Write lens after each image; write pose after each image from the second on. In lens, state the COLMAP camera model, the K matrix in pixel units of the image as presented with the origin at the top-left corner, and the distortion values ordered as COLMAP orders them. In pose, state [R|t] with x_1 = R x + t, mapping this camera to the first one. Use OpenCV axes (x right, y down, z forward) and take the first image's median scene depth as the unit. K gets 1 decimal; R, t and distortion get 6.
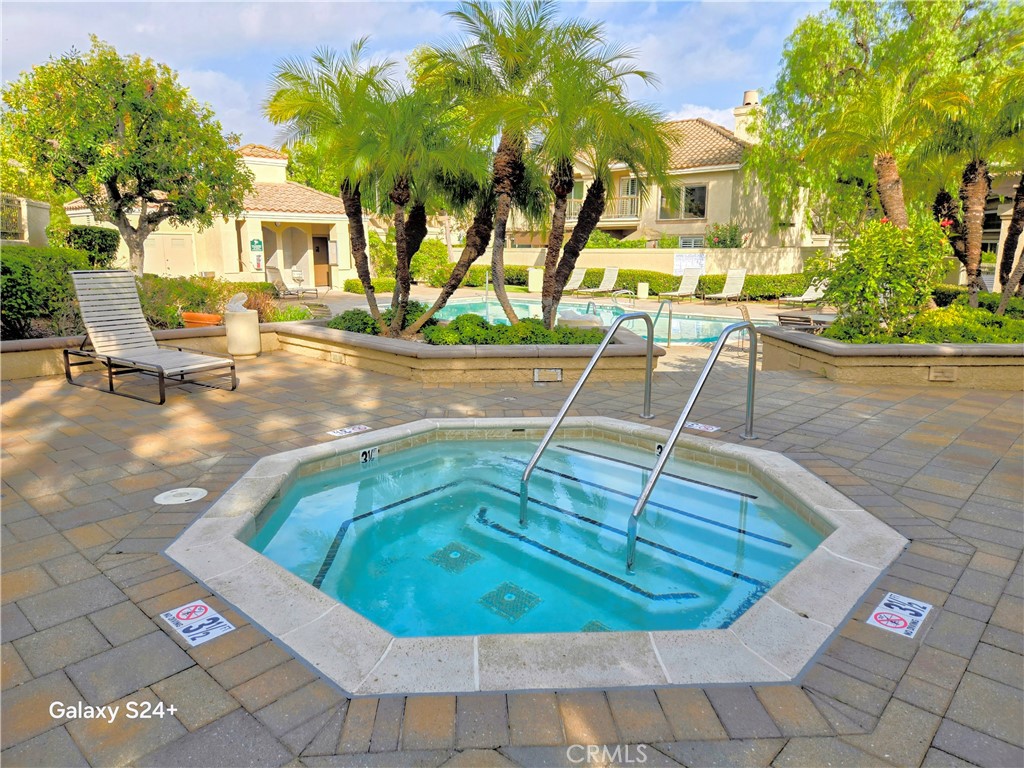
lens RADIAL K [[686.7, 0, 516.5], [0, 686.7, 379.6], [0, 0, 1]] dist [0.048777, -0.014792]
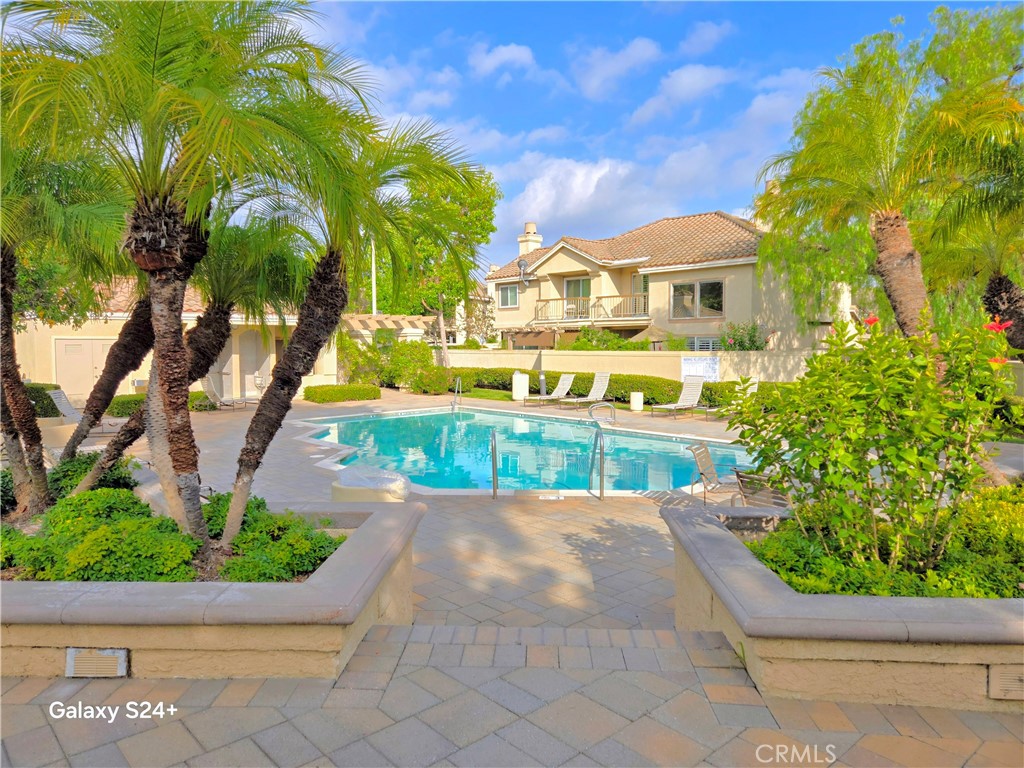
lens RADIAL K [[686.7, 0, 510.5], [0, 686.7, 380.7], [0, 0, 1]] dist [0.048777, -0.014792]
pose [[0.996524, 0.000225, -0.083306, 0.087326], [-0.011763, 0.990357, -0.138036, -0.031870], [0.082471, 0.138536, 0.986918, 0.137368]]
